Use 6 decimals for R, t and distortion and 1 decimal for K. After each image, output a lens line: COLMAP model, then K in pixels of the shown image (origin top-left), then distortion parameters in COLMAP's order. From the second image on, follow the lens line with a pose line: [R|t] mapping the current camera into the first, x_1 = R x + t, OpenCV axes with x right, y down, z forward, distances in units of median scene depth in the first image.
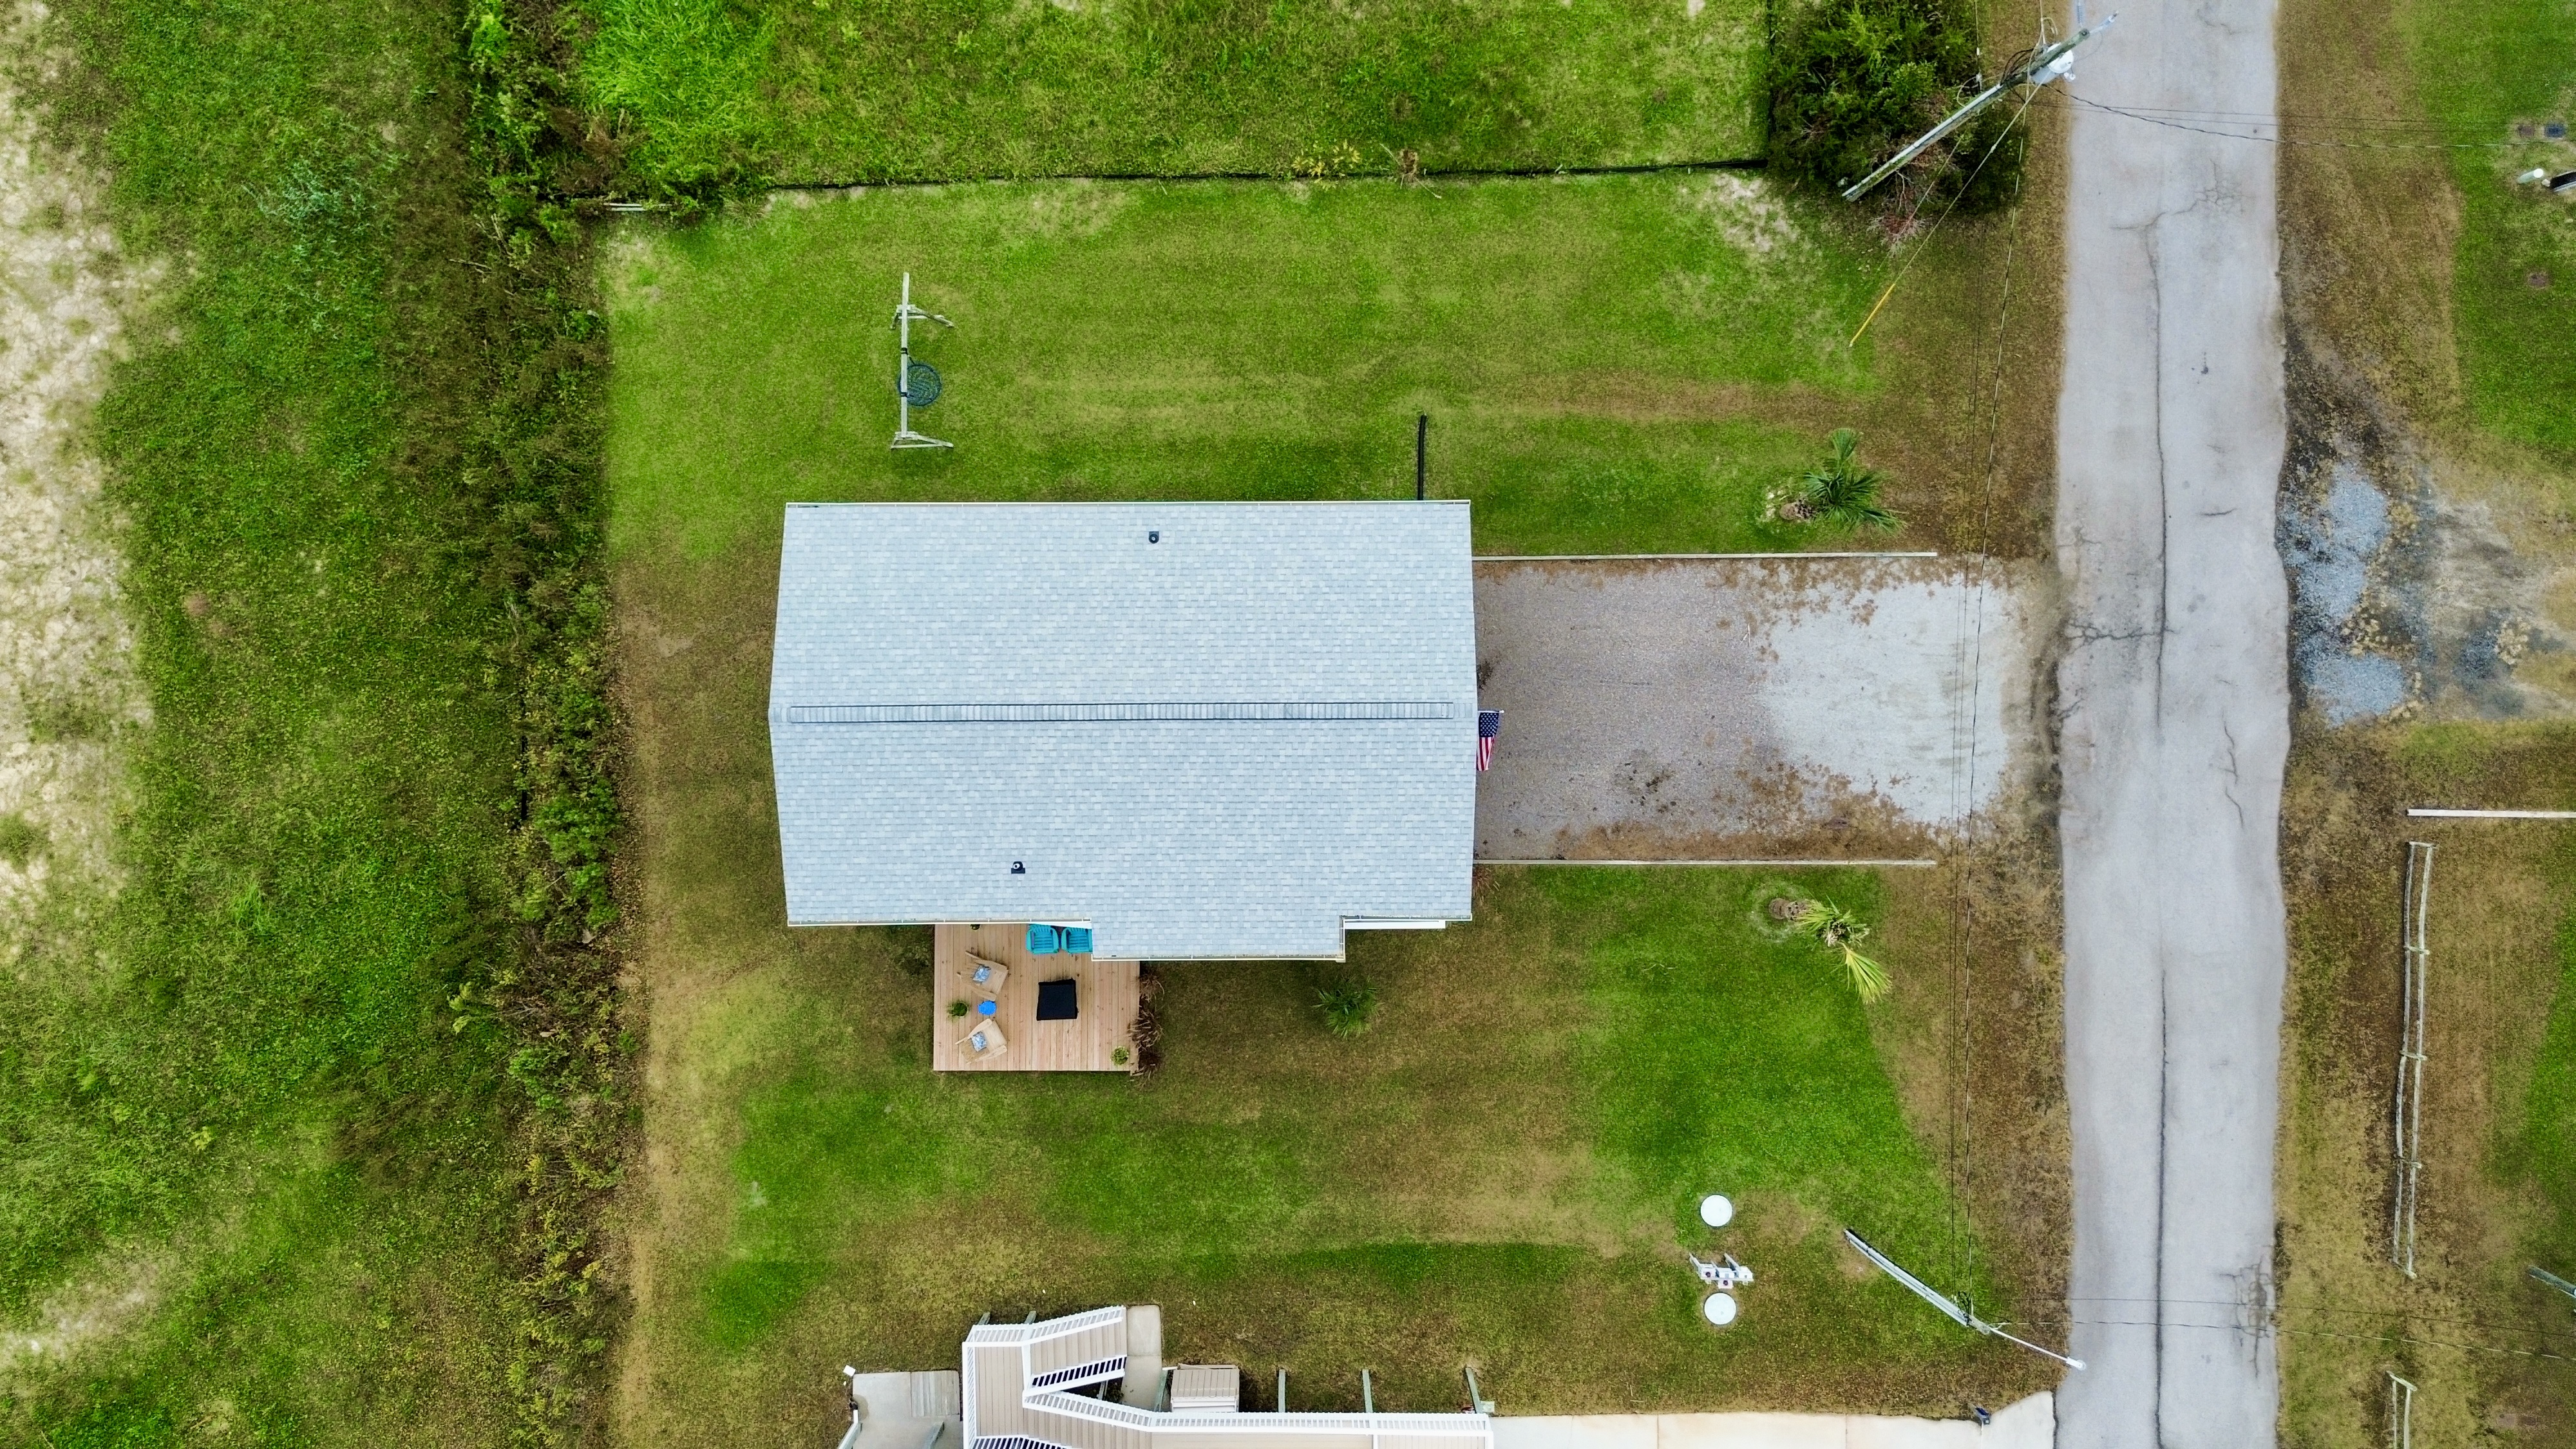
lens RADIAL K [[1816.7, 0, 1277.7], [0, 1816.7, 728.5], [0, 0, 1]] dist [0.099842, -0.124429]
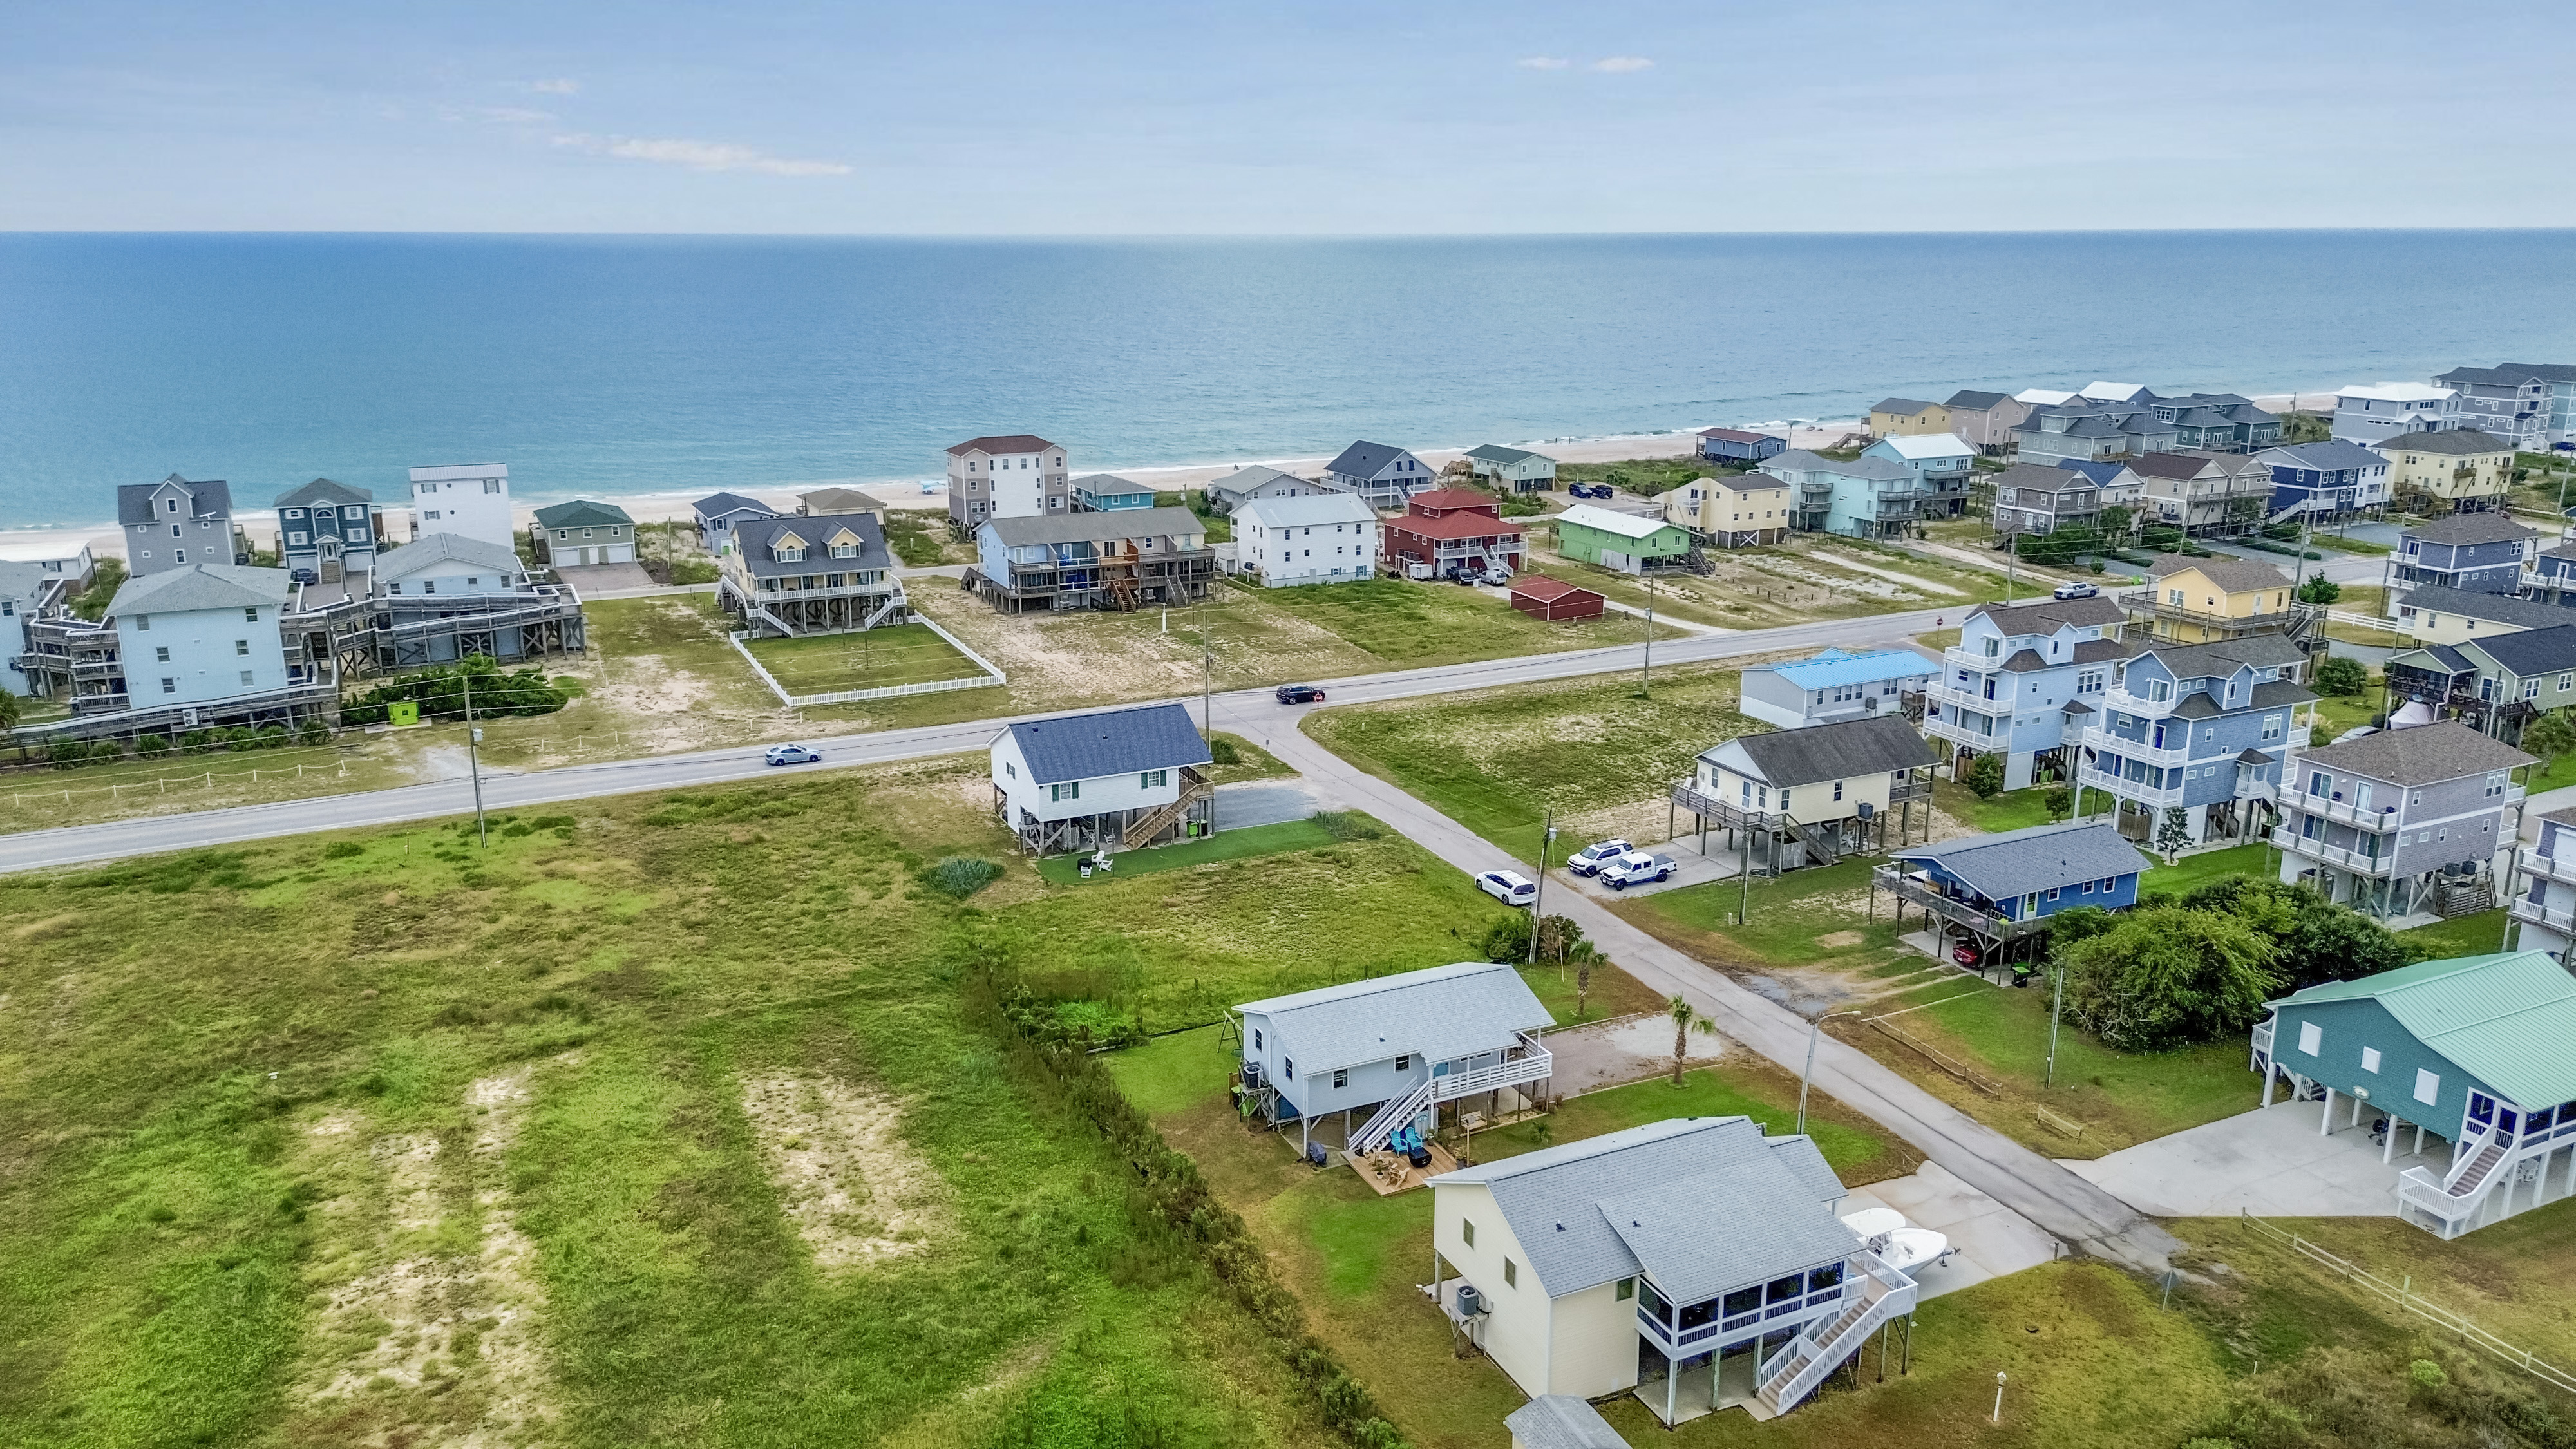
lens RADIAL K [[1816.7, 0, 1277.7], [0, 1816.7, 728.5], [0, 0, 1]] dist [0.099842, -0.124429]
pose [[0.903342, -0.105821, 0.415663, -1.066261], [0.428754, 0.249899, -0.868171, 1.735119], [-0.012003, 0.962472, 0.271115, -0.031458]]
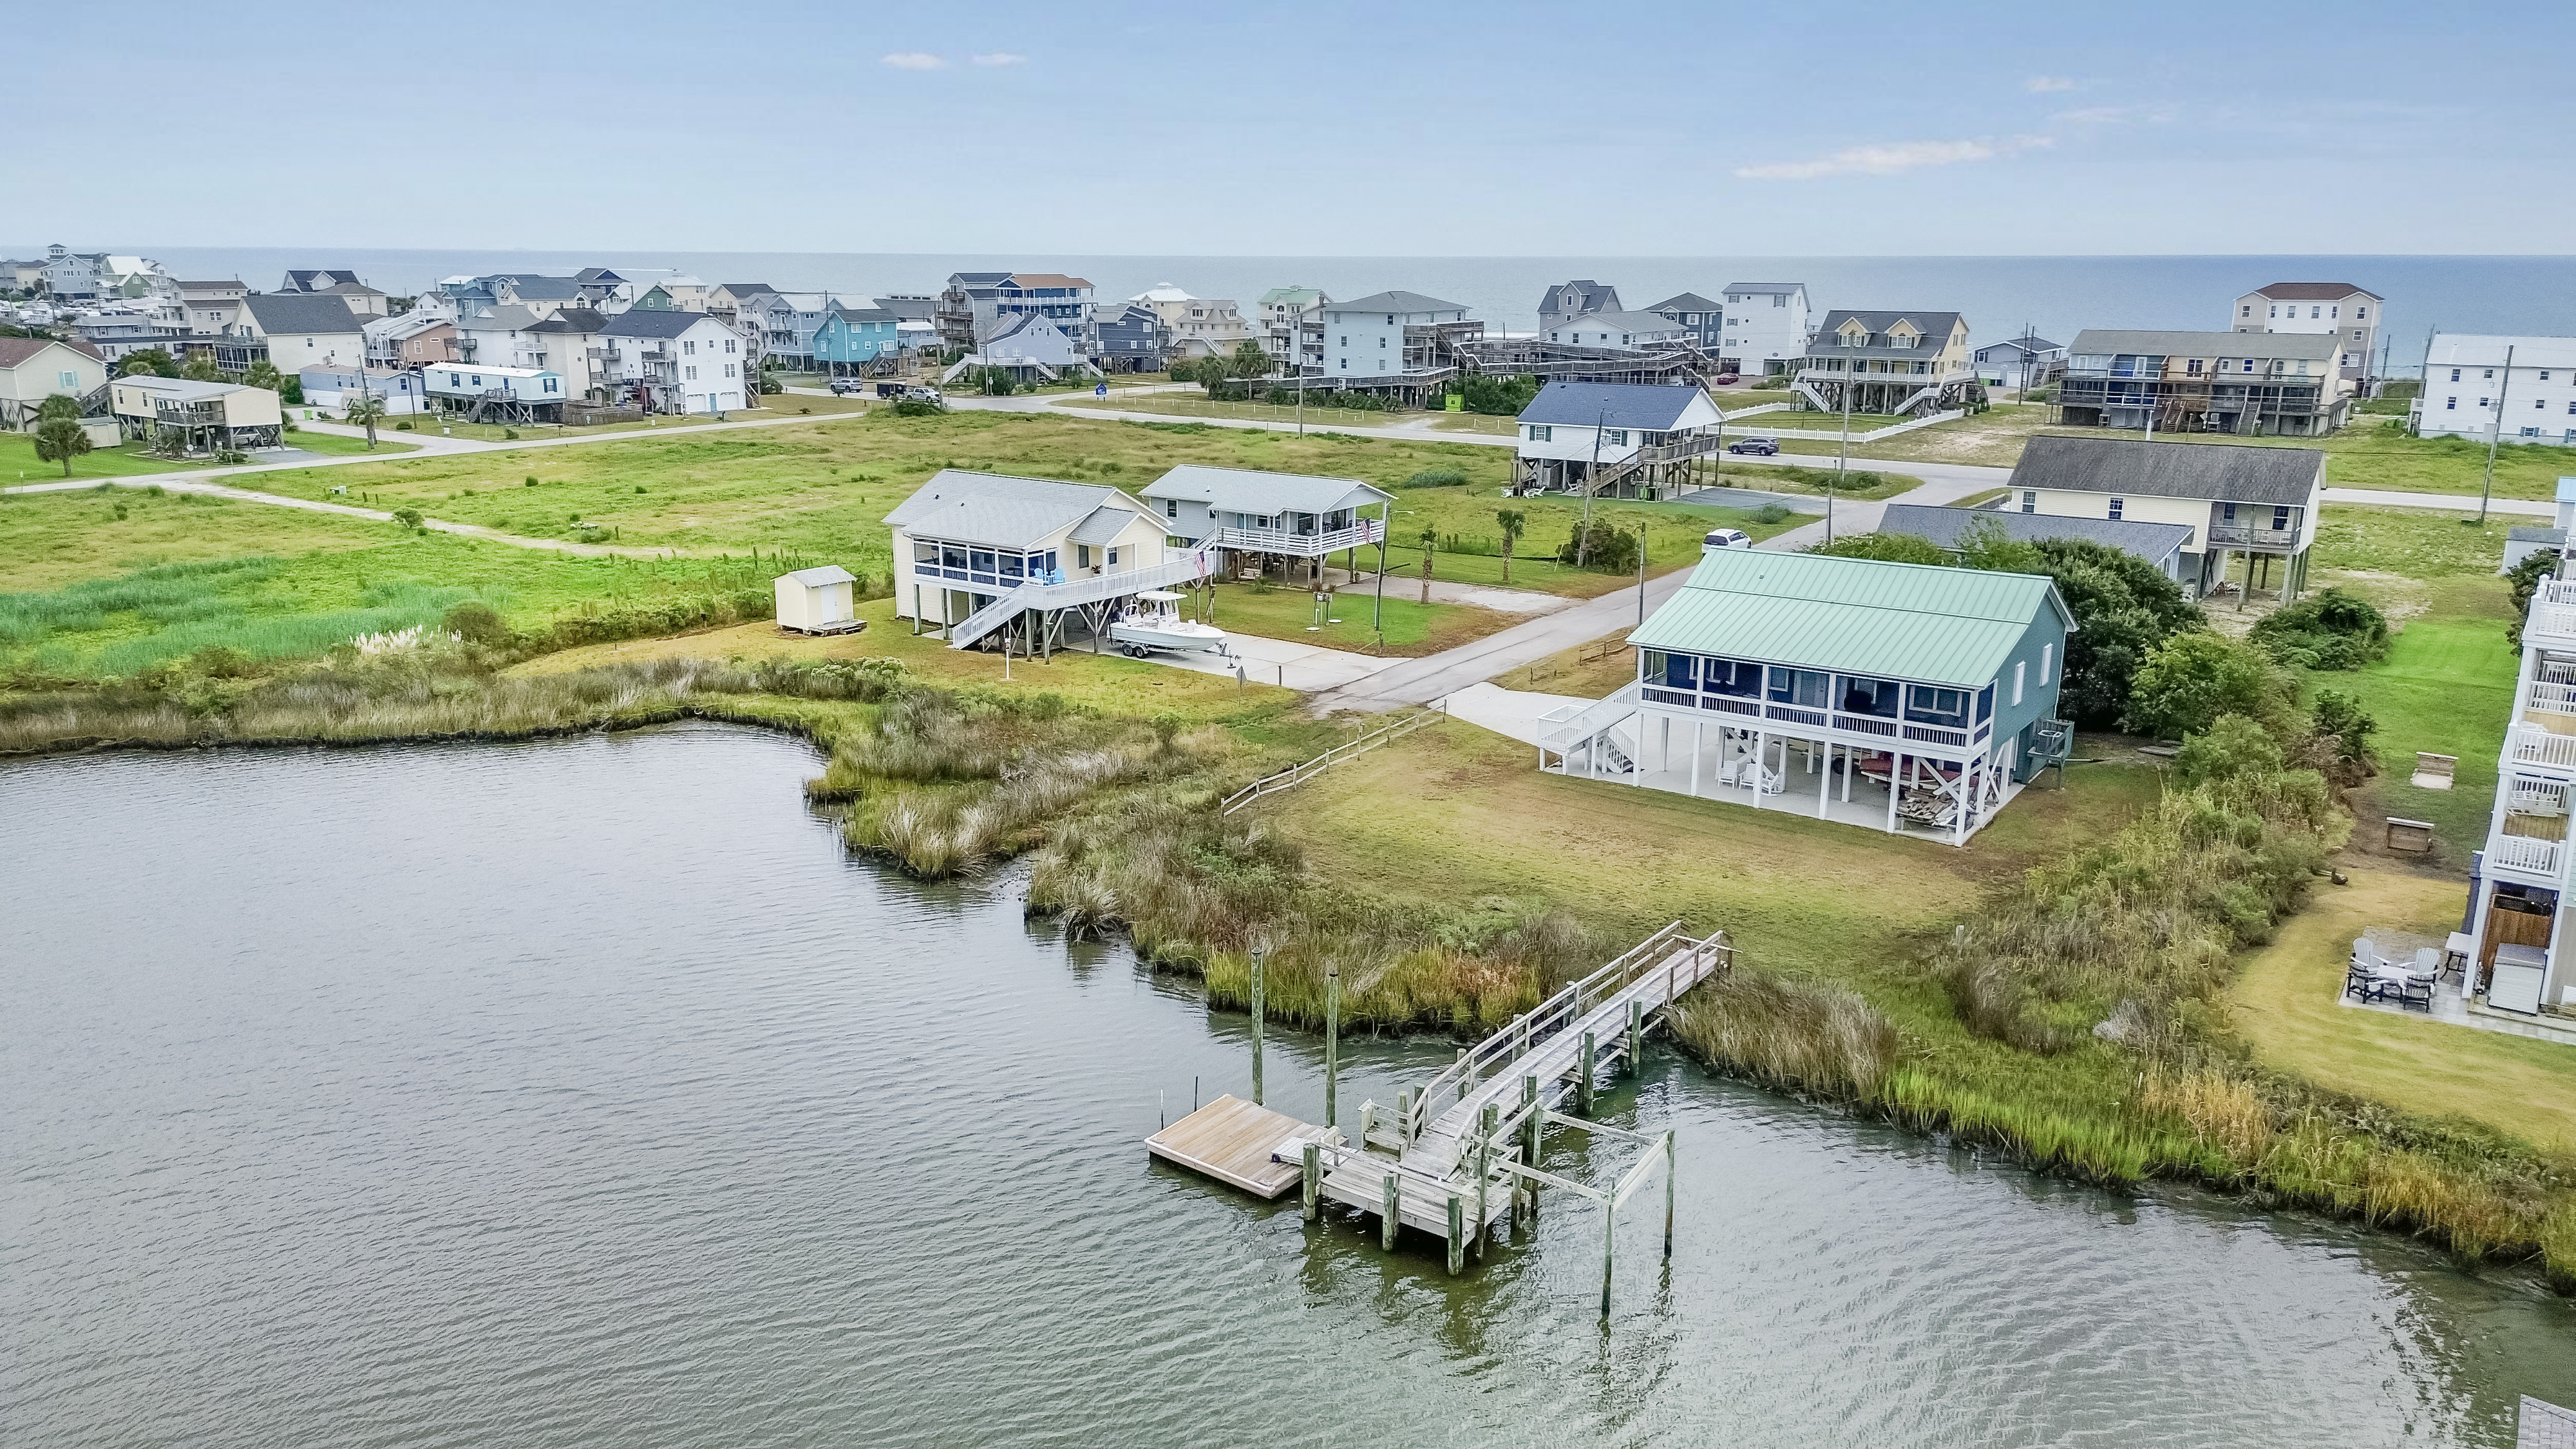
lens RADIAL K [[1816.7, 0, 1277.7], [0, 1816.7, 728.5], [0, 0, 1]] dist [0.099842, -0.124429]
pose [[0.811638, 0.159258, -0.562032, 1.515131], [-0.584147, 0.214877, -0.782688, 2.168674], [-0.003882, 0.963569, 0.267432, 0.499540]]
